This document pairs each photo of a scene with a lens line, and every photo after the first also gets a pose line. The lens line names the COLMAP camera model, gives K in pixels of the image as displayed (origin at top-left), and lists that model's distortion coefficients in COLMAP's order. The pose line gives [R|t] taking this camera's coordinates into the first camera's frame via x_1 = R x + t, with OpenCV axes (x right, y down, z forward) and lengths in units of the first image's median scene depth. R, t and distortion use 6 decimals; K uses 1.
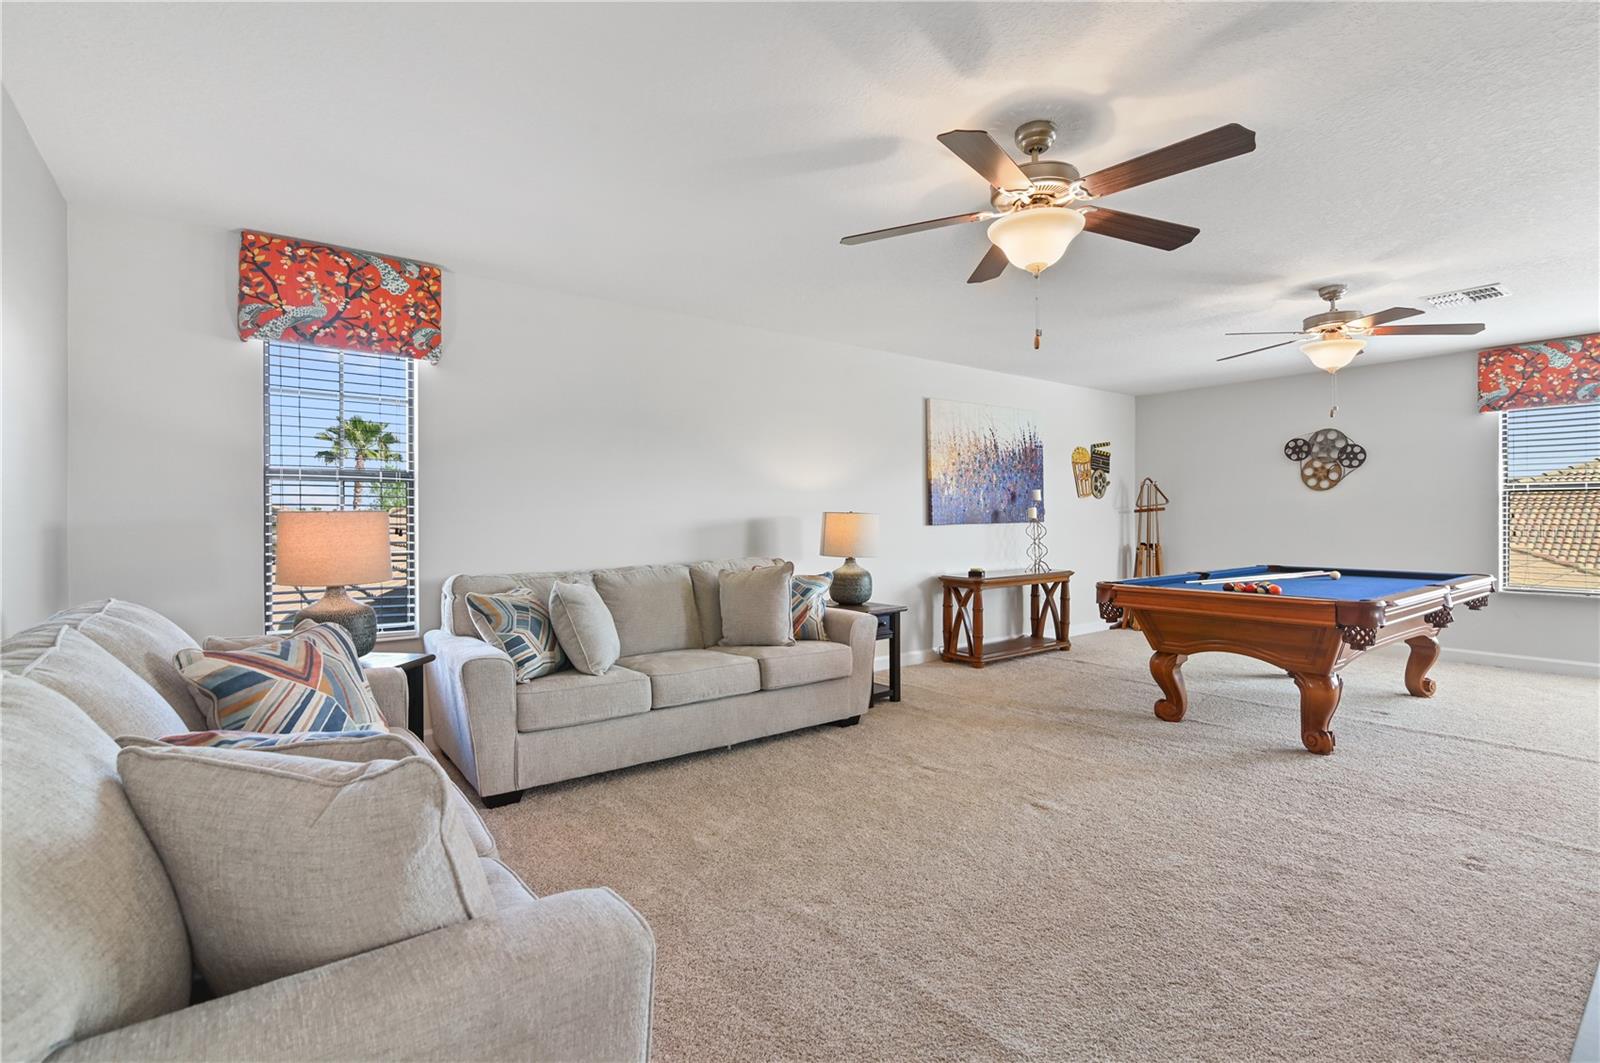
lens RADIAL K [[733.3, 0, 801.3], [0, 733.3, 517.3], [0, 0, 1]] dist [-0.002549, -0.000473]
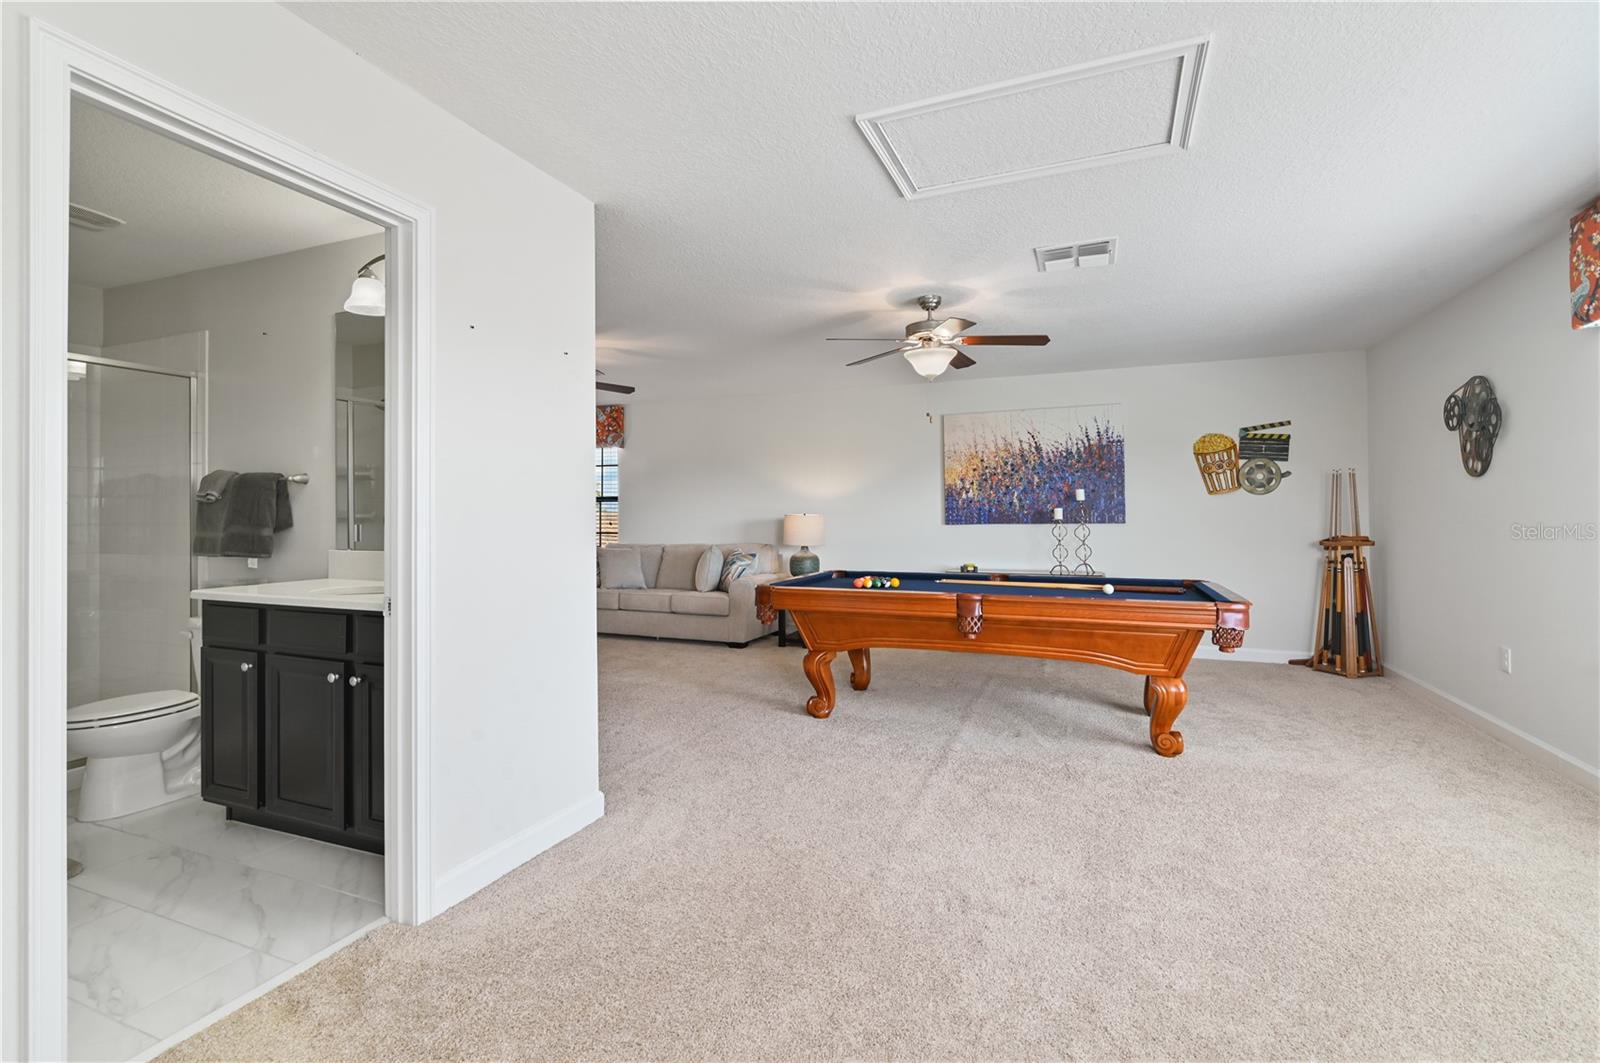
lens RADIAL K [[733.3, 0, 801.3], [0, 733.3, 517.3], [0, 0, 1]] dist [-0.002549, -0.000473]
pose [[0.495255, 0.001986, -0.868745, 0.992980], [-0.001848, 0.999998, 0.001233, -0.002231], [0.868746, 0.000995, 0.495257, 0.219209]]
